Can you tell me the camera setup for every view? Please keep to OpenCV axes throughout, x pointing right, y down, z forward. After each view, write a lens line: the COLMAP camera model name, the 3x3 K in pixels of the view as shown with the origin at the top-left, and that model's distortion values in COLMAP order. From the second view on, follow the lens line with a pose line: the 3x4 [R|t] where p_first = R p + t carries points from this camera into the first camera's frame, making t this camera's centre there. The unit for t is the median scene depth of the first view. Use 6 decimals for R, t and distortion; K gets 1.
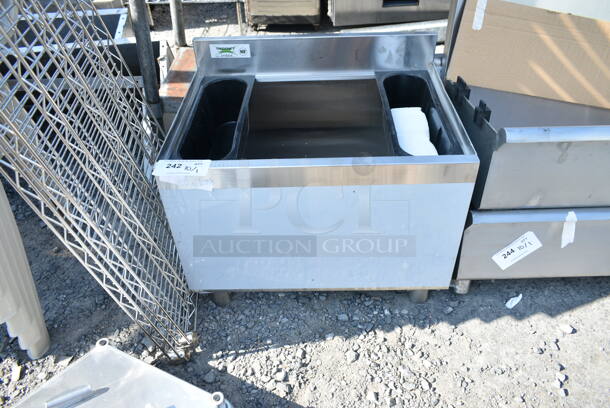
lens RADIAL K [[470.6, 0, 305.0], [0, 470.6, 204.0], [0, 0, 1]] dist [-0.007495, -0.004002]
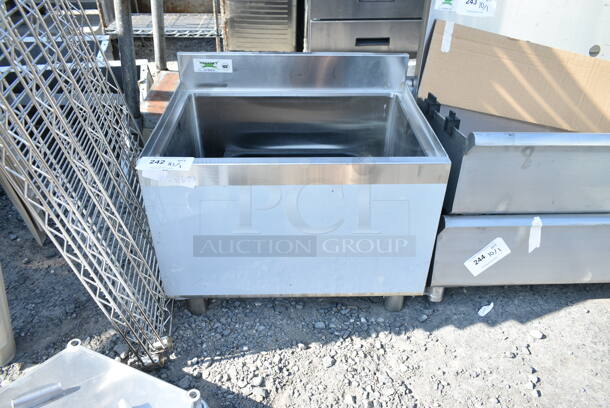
lens RADIAL K [[470.6, 0, 305.0], [0, 470.6, 204.0], [0, 0, 1]] dist [-0.007495, -0.004002]
pose [[0.998021, 0.014510, 0.061178, -0.016805], [-0.008480, 0.995180, -0.097695, 0.088348], [-0.062301, 0.096983, 0.993334, -0.018851]]
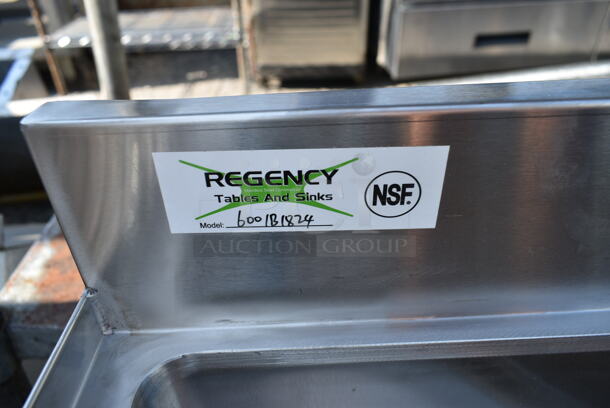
lens RADIAL K [[451.6, 0, 304.4], [0, 451.6, 191.8], [0, 0, 1]] dist [-0.004541, -0.001456]
pose [[0.999180, -0.022487, 0.033681, -0.181856], [0.026778, 0.990765, -0.132918, -0.342479], [-0.030381, 0.133711, 0.990555, 0.963847]]
